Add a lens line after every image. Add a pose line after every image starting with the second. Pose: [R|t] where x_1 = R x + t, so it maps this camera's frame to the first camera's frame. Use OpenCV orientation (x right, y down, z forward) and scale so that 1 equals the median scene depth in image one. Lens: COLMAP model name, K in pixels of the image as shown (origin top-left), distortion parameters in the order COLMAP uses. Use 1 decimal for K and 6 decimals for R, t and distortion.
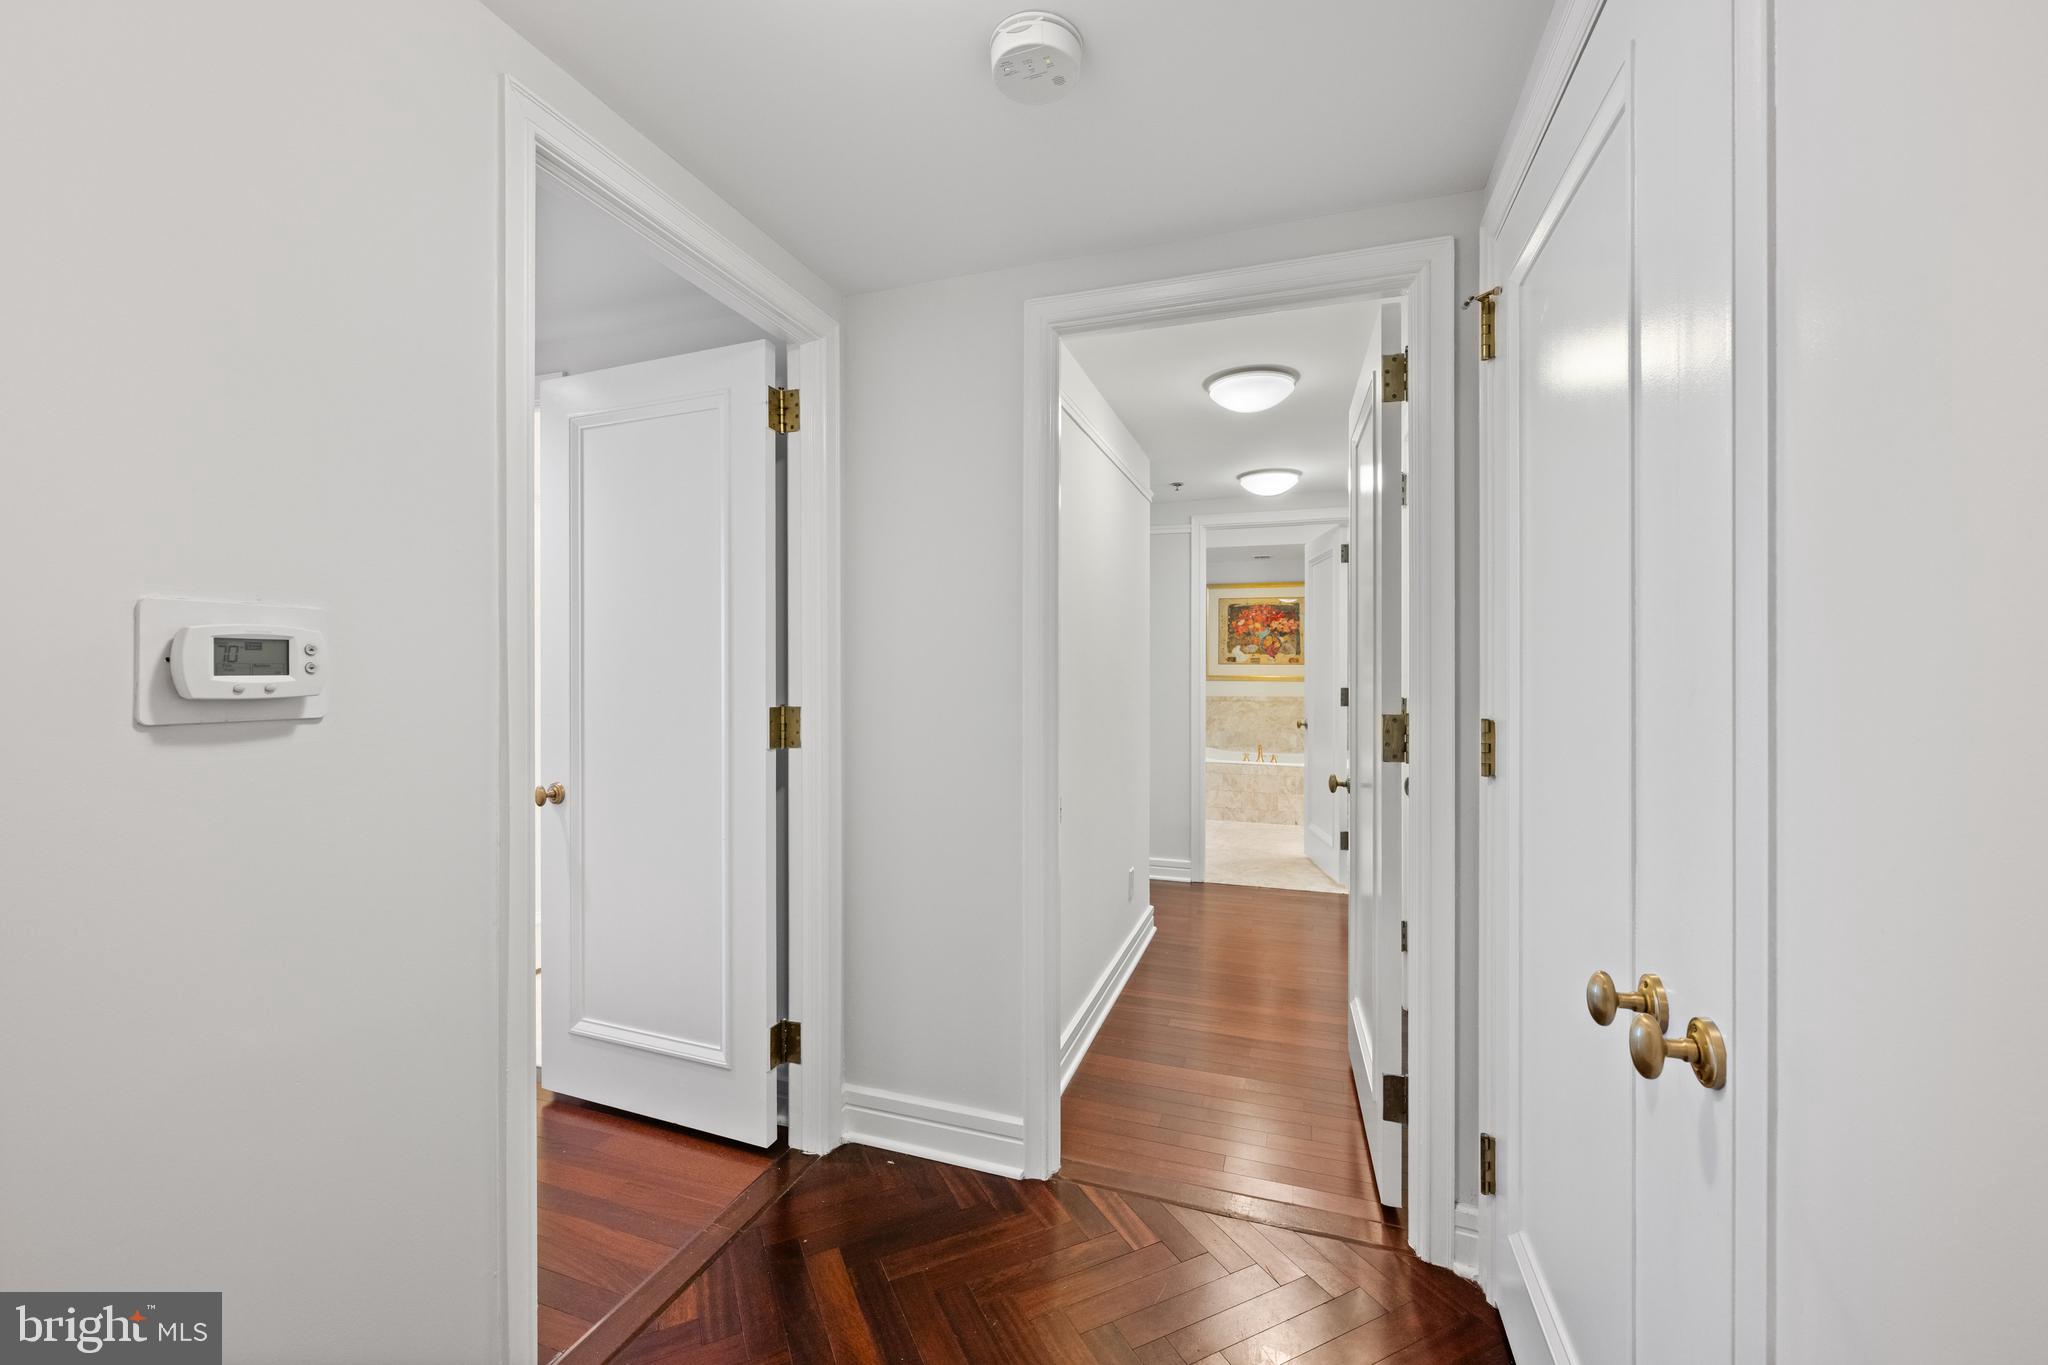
lens RADIAL K [[817.4, 0, 1016.7], [0, 817.4, 674.2], [0, 0, 1]] dist [0.000626, 0.000009]
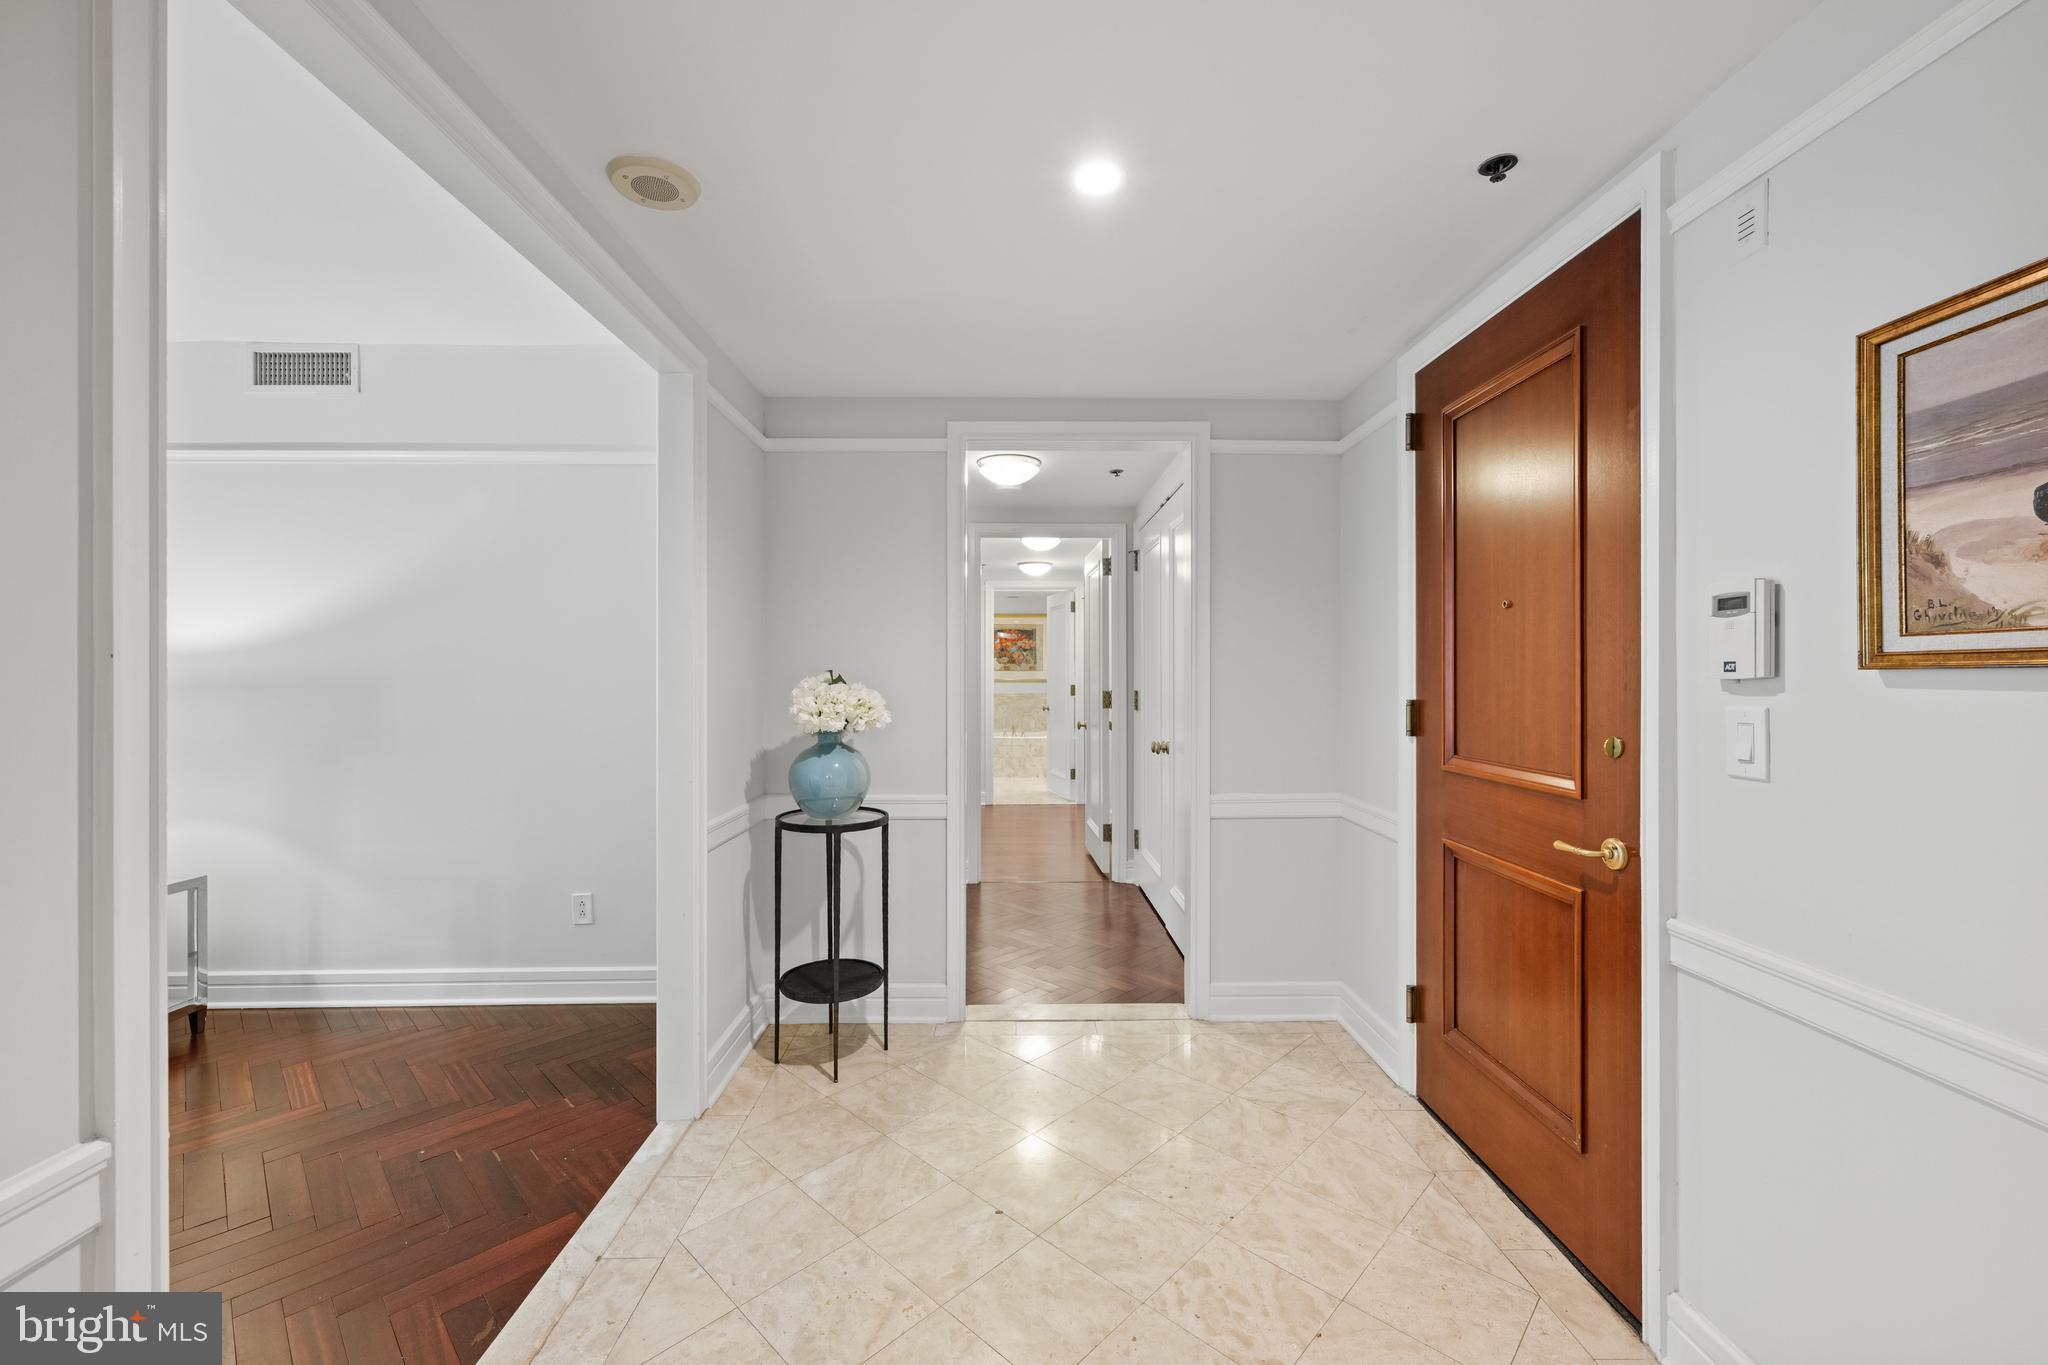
lens RADIAL K [[817.4, 0, 1025.4], [0, 817.4, 678.9], [0, 0, 1]] dist [0.000626, 0.000009]
pose [[0.936697, -0.001521, 0.350138, -0.267016], [0.001855, 0.999998, -0.000618, 0.003933], [-0.350136, 0.001229, 0.936698, -0.520990]]
